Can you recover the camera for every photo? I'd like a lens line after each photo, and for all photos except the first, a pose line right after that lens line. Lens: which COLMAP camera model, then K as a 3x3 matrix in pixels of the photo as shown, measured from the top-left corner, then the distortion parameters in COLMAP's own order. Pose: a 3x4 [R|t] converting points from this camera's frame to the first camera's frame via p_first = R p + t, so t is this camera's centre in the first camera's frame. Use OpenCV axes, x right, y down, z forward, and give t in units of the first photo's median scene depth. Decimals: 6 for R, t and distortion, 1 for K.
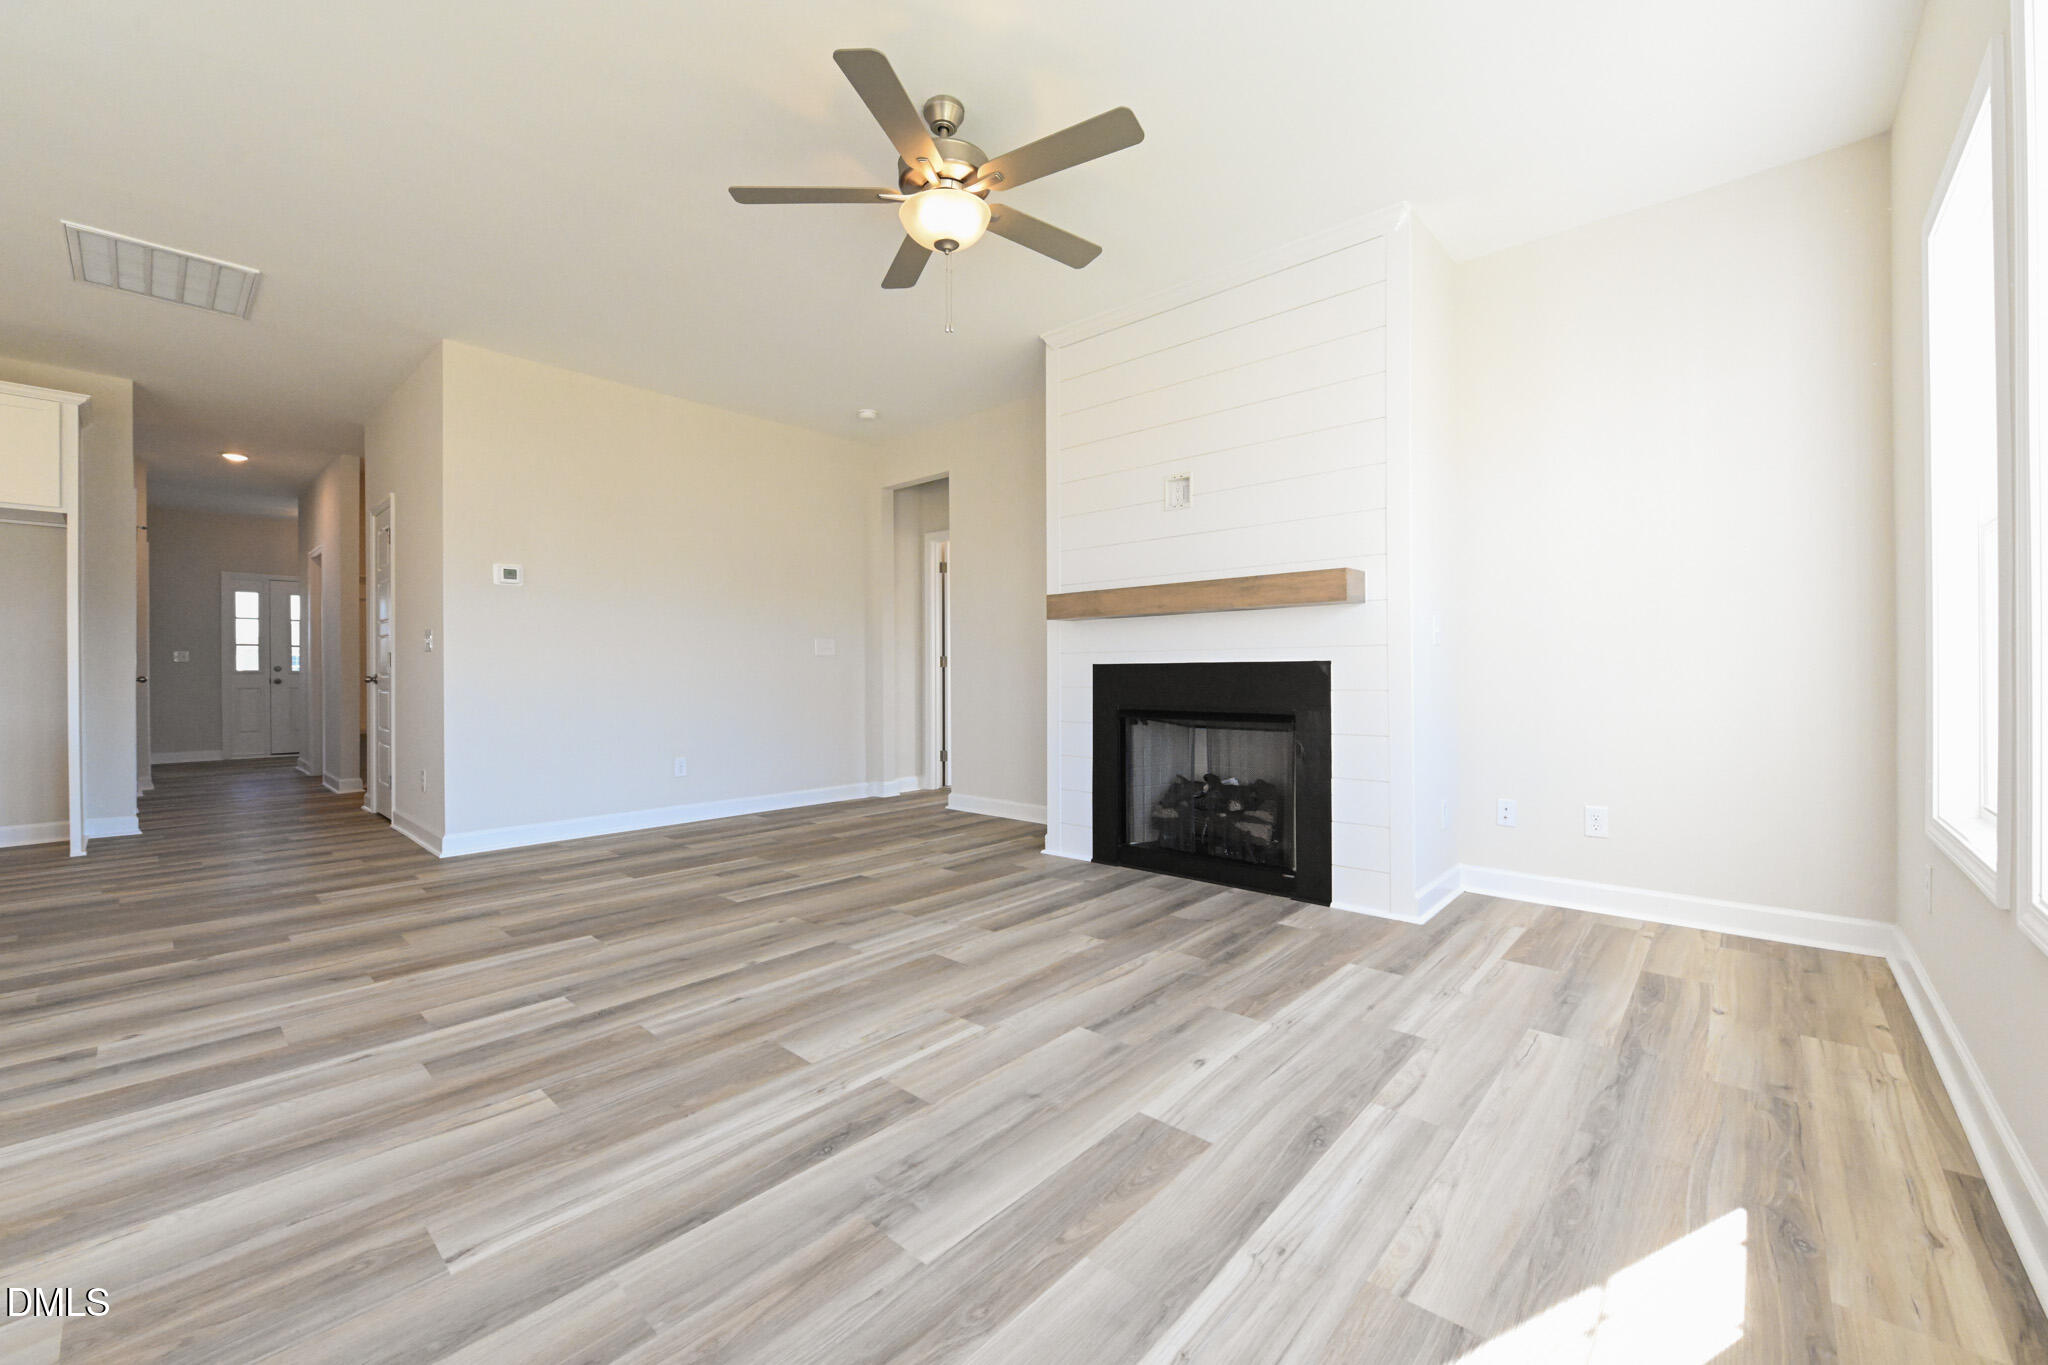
lens RADIAL K [[808.8, 0, 1024.1], [0, 808.8, 672.6], [0, 0, 1]] dist [-0.009461, -0.000196]
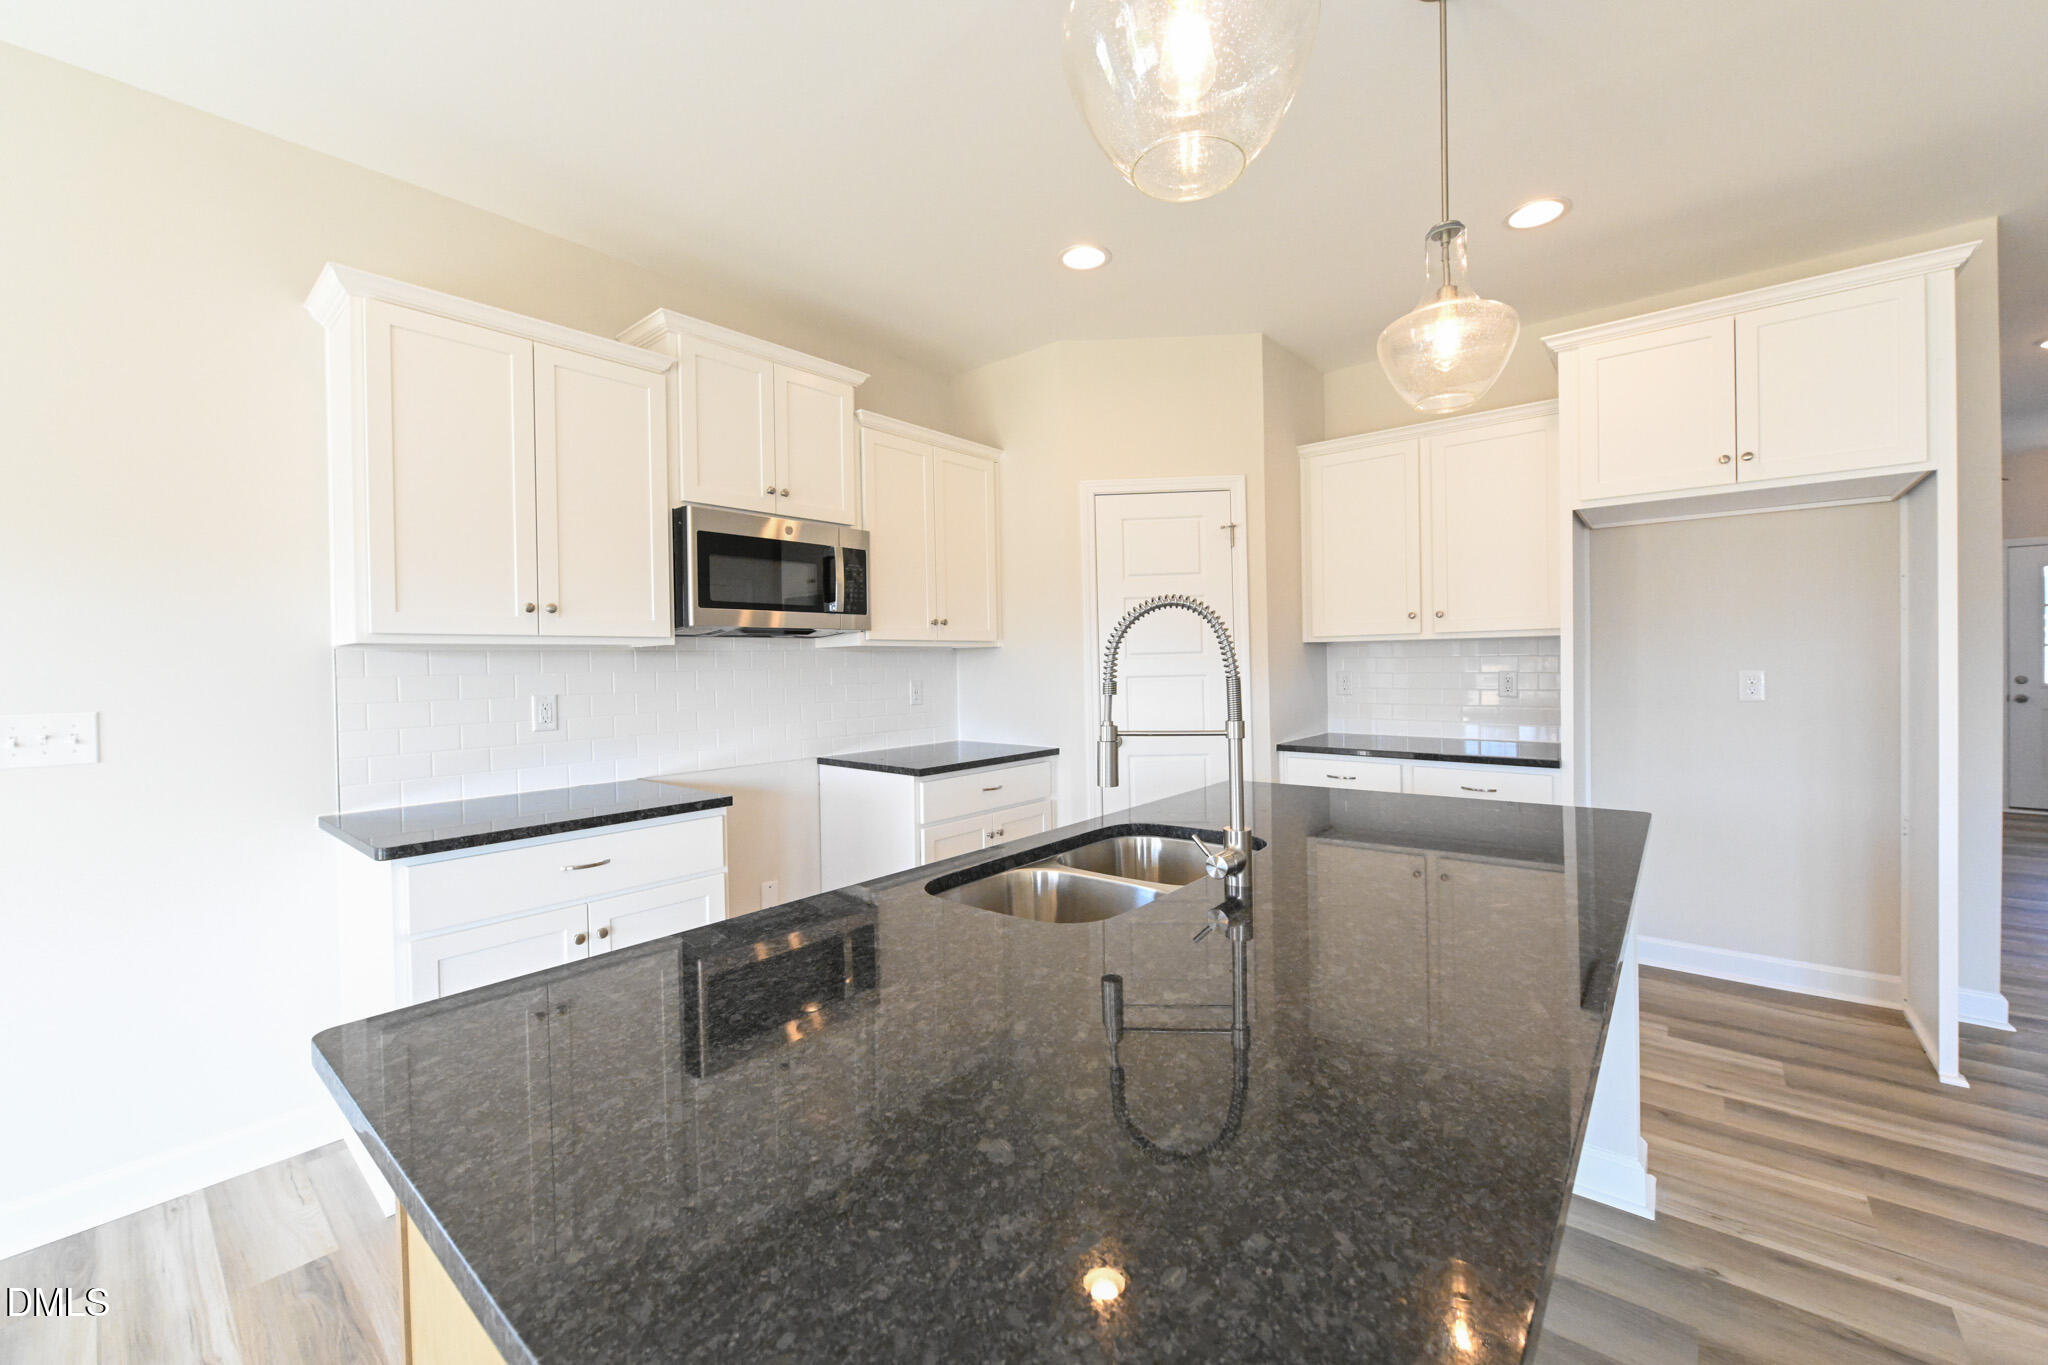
lens RADIAL K [[797.9, 0, 1017.3], [0, 797.9, 672.7], [0, 0, 1]] dist [-0.010149, -0.000584]
pose [[0.031017, 0.017095, -0.999373, -0.982707], [0.016142, 0.999715, 0.017602, -0.111794], [0.999389, -0.016678, 0.030732, 0.493260]]
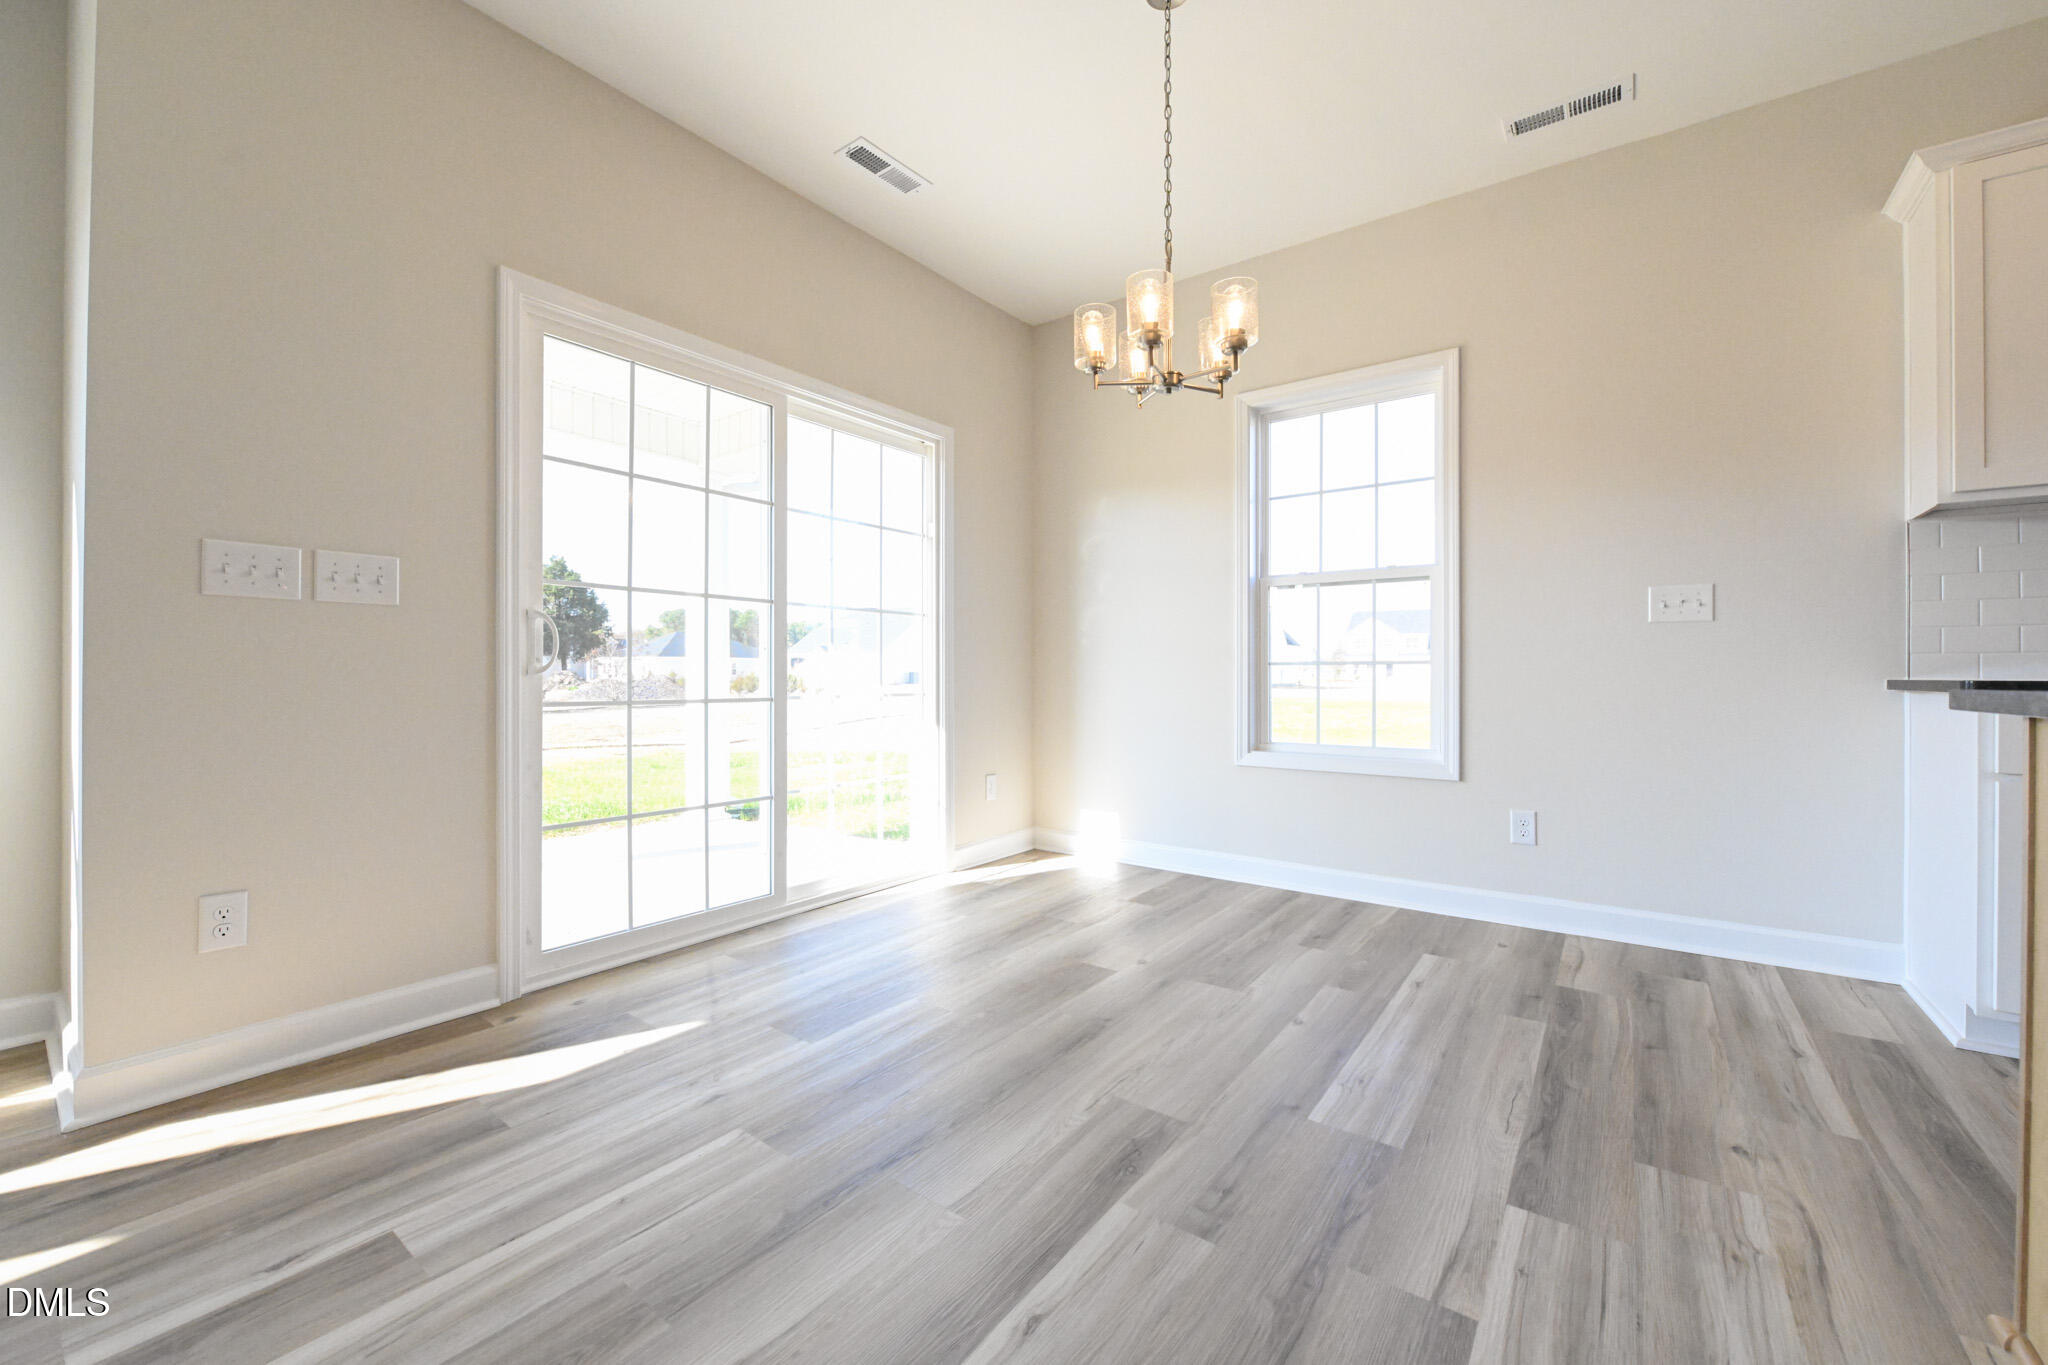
lens RADIAL K [[818.0, 0, 1022.1], [0, 818.0, 669.3], [0, 0, 1]] dist [-0.009410, -0.000264]
pose [[-0.995011, 0.001942, -0.099742, -0.784516], [0.002148, 0.999996, -0.001957, 0.018174], [0.099738, -0.002162, -0.995011, 0.587751]]
